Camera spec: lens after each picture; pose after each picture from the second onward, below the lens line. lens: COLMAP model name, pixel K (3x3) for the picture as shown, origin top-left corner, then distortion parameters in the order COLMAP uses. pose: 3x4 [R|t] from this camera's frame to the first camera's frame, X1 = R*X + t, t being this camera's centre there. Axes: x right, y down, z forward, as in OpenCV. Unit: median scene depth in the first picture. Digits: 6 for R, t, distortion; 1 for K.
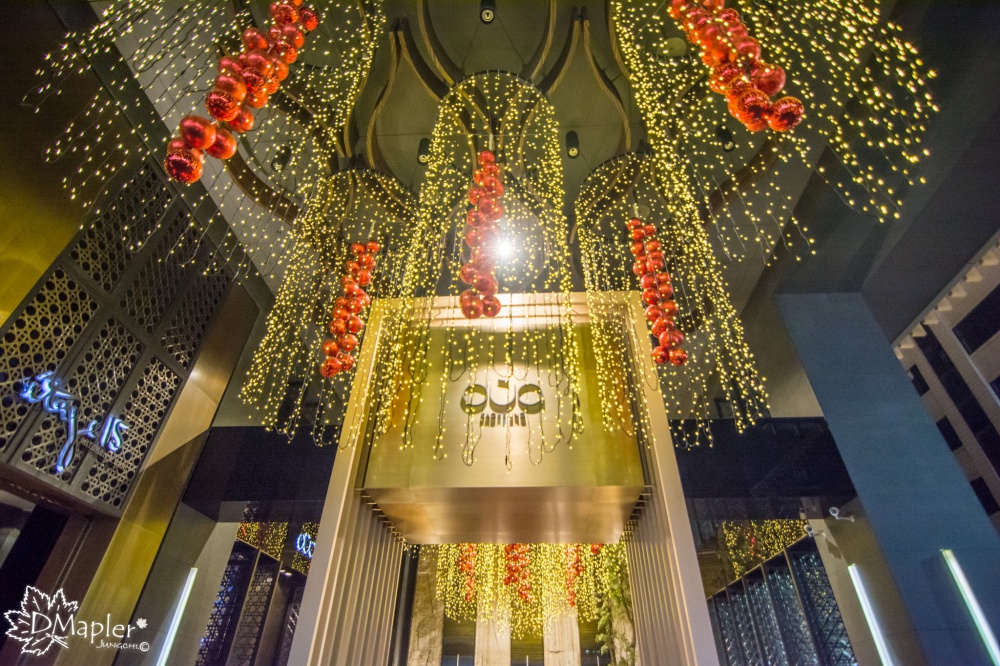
lens RADIAL K [[484.4, 0, 501.8], [0, 484.4, 337.9], [0, 0, 1]] dist [-0.007484, -0.007389]
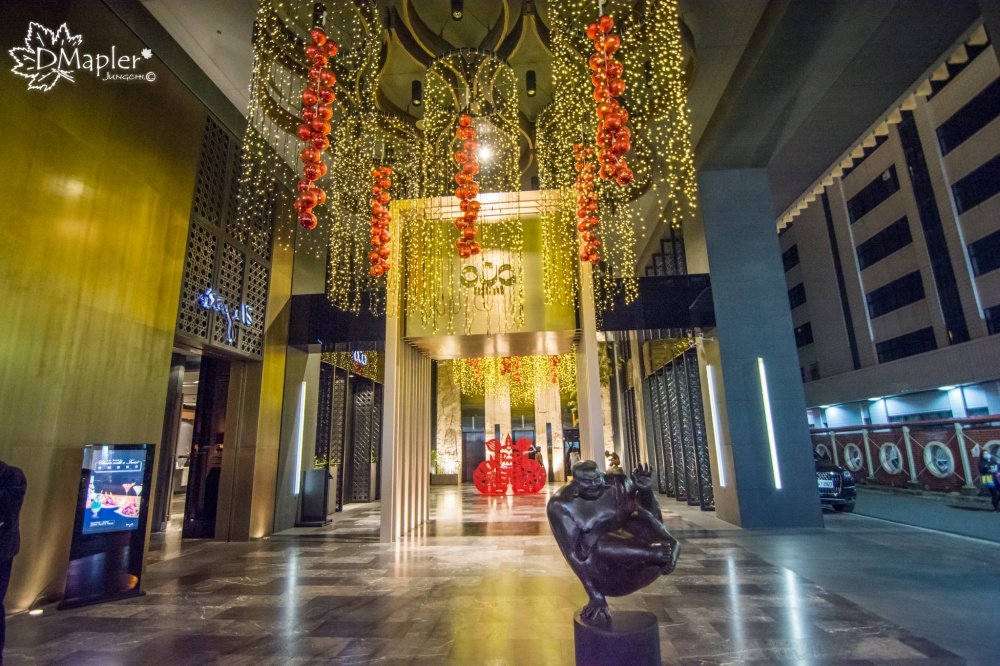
lens RADIAL K [[484.4, 0, 501.8], [0, 484.4, 337.9], [0, 0, 1]] dist [-0.007484, -0.007389]
pose [[0.998990, -0.042257, -0.015244, 0.062199], [0.044770, 0.908526, 0.415423, -0.338881], [-0.003705, -0.415686, 0.909501, -0.473396]]
